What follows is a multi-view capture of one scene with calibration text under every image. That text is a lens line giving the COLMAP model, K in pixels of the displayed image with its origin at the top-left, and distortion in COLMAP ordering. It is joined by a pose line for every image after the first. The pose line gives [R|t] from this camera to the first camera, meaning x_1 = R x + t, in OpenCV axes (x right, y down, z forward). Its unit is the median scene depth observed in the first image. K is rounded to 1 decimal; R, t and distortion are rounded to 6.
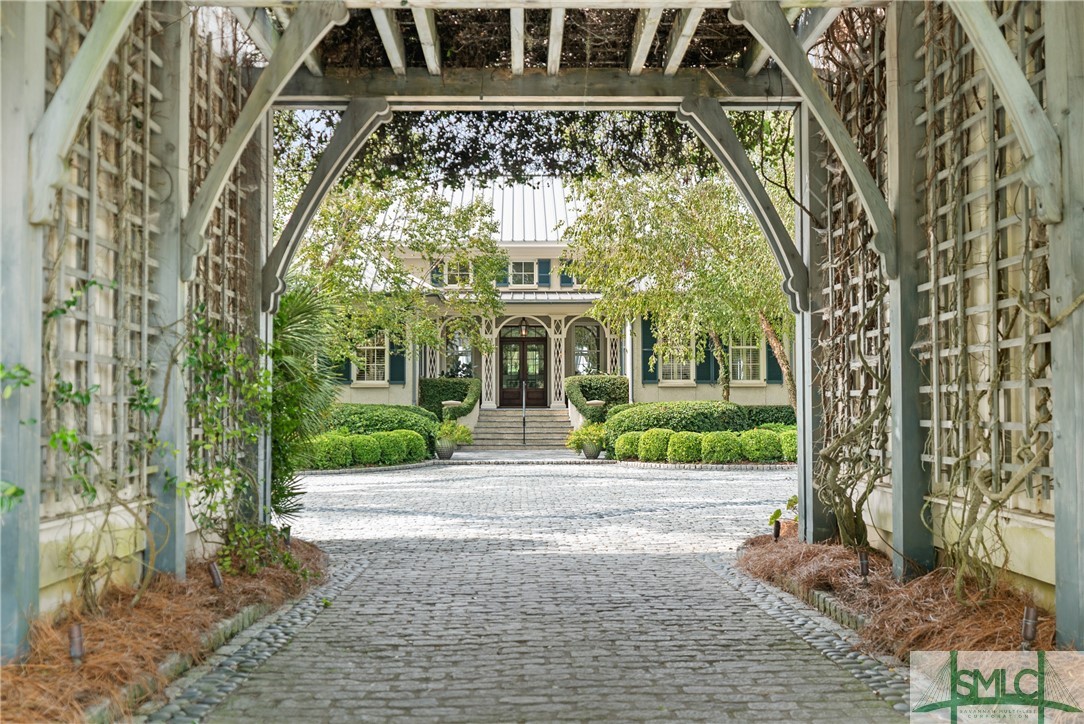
lens RADIAL K [[1090.2, 0, 541.6], [0, 1090.2, 363.6], [0, 0, 1]] dist [-0.005020, 0.000000]
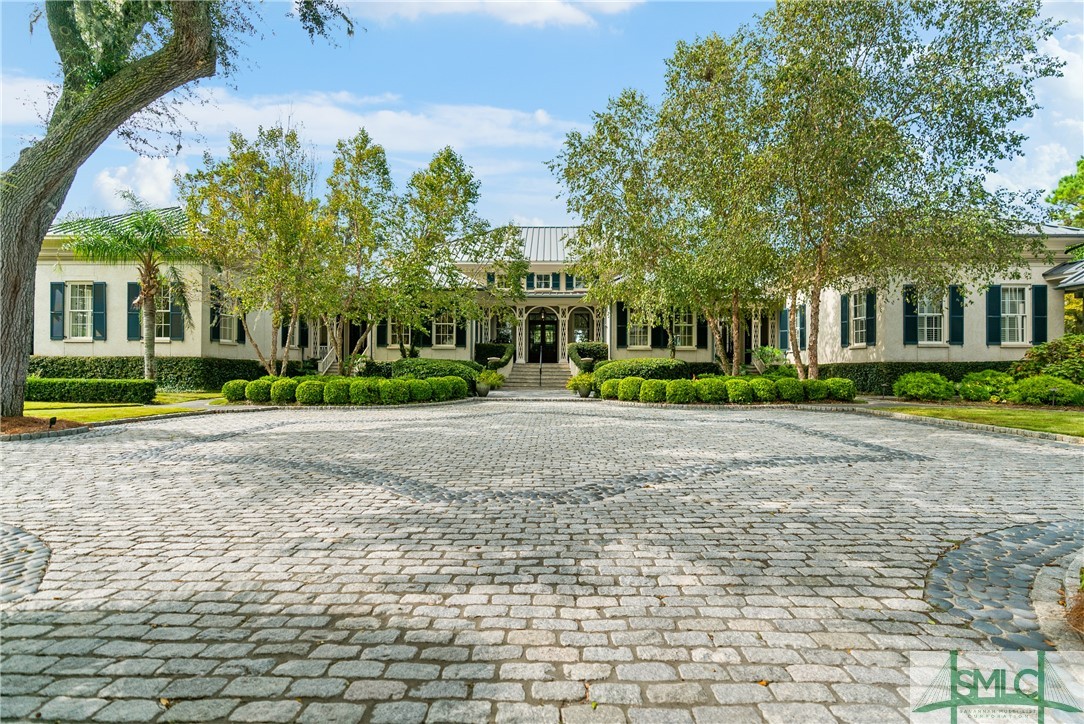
lens RADIAL K [[502.0, 0, 544.6], [0, 502.0, 364.1], [0, 0, 1]] dist [0.000382, -0.000005]
pose [[0.999512, 0.008701, -0.029995, 0.010782], [-0.007566, 0.999259, 0.037751, 0.015549], [0.030301, -0.037506, 0.998837, 0.281049]]
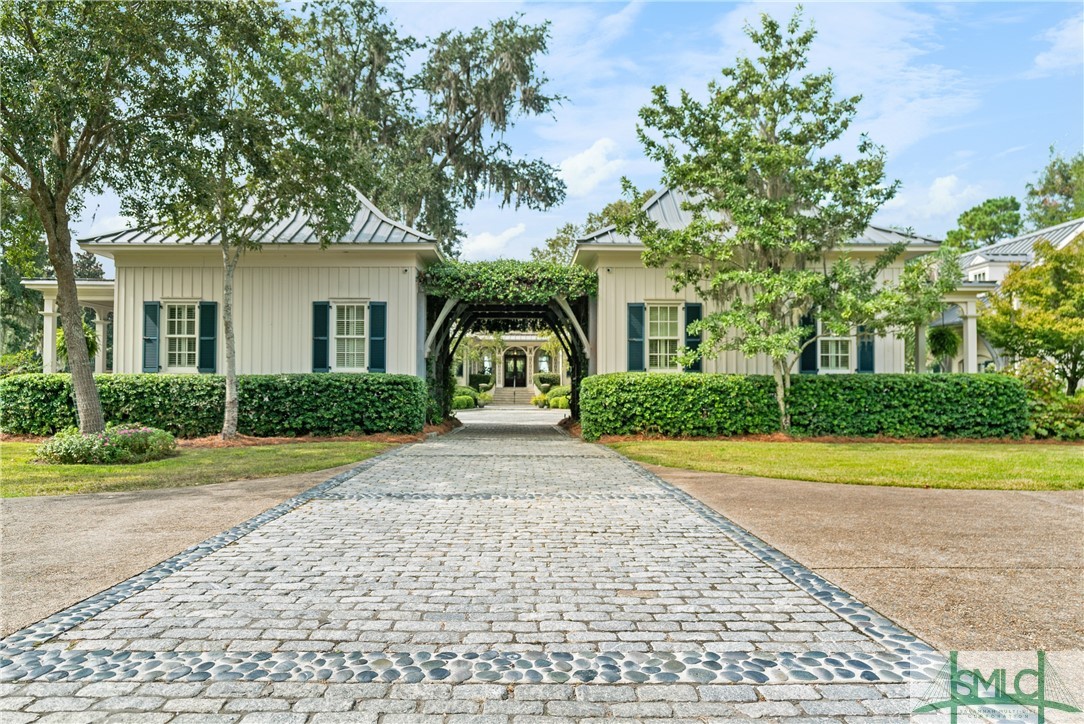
lens RADIAL K [[693.0, 0, 538.9], [0, 693.0, 366.2], [0, 0, 1]] dist [0.001181, 0.000047]
pose [[0.999934, 0.007306, 0.008847, 0.022254], [-0.007417, 0.999894, 0.012507, -0.022556], [-0.008755, -0.012571, 0.999883, -0.470162]]
